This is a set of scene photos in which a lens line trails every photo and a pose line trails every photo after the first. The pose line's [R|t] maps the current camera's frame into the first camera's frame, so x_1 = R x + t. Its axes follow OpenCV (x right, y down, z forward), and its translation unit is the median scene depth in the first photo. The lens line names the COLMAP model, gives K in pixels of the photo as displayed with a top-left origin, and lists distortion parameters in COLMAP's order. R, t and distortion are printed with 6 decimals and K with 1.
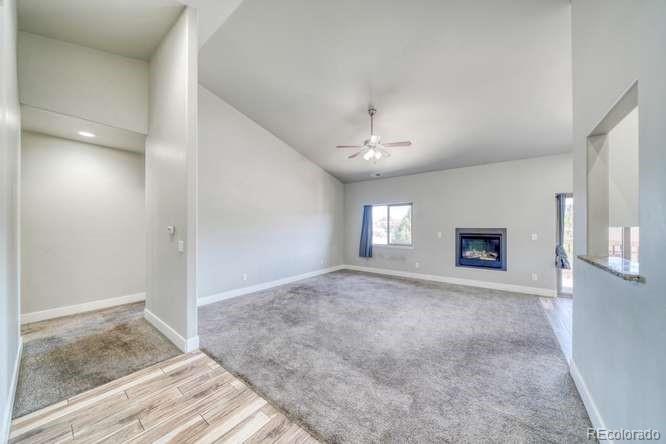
lens RADIAL K [[228.3, 0, 329.0], [0, 228.3, 225.4], [0, 0, 1]] dist [-0.001093, -0.000060]
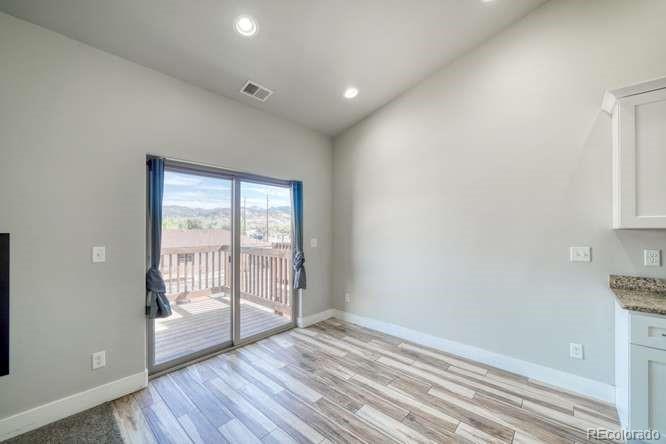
lens RADIAL K [[261.8, 0, 327.2], [0, 261.8, 226.4], [0, 0, 1]] dist [0.000308, -0.000045]
pose [[0.078383, 0.006134, 0.996904, 0.573601], [-0.004128, 0.999974, -0.005828, 0.003997], [-0.996915, -0.003658, 0.078407, 0.683244]]
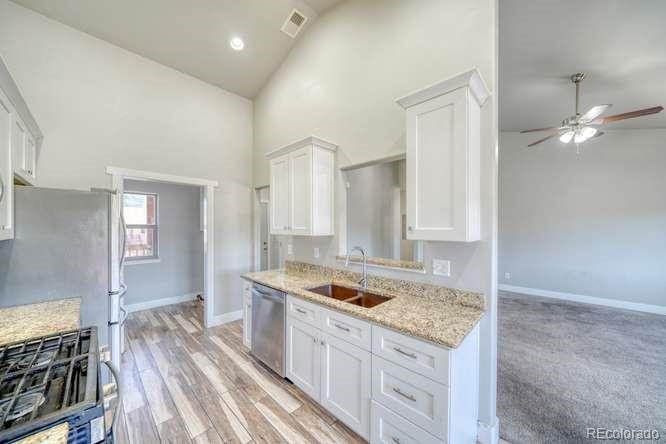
lens RADIAL K [[228.3, 0, 329.0], [0, 228.3, 225.4], [0, 0, 1]] dist [-0.001093, -0.000060]
pose [[-0.104882, -0.006900, -0.994461, 1.026502], [0.001517, 0.999974, -0.007098, -0.020936], [0.994484, -0.002253, -0.104868, 0.287543]]
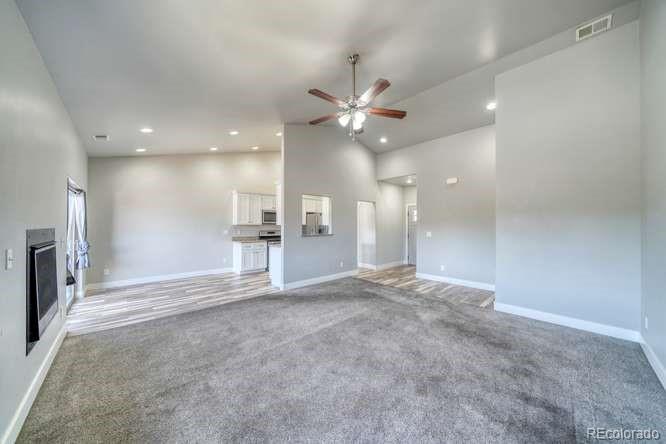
lens RADIAL K [[228.3, 0, 329.0], [0, 228.3, 225.4], [0, 0, 1]] dist [-0.001093, -0.000060]
pose [[-0.986542, -0.003488, 0.163471, 0.152973], [-0.003612, 0.999993, -0.000463, 0.004929], [-0.163468, -0.001047, -0.986548, 1.723218]]
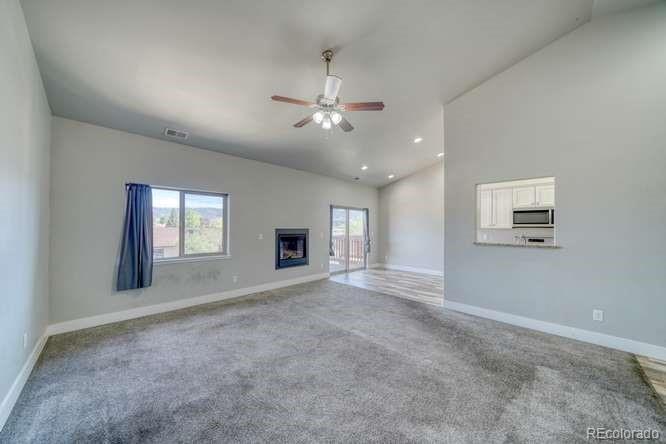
lens RADIAL K [[228.3, 0, 329.0], [0, 228.3, 225.4], [0, 0, 1]] dist [-0.001093, -0.000060]
pose [[0.127401, 0.008968, 0.991811, -0.480747], [-0.009608, 0.999923, -0.007807, 0.004255], [-0.991805, -0.008535, 0.127478, 0.929163]]
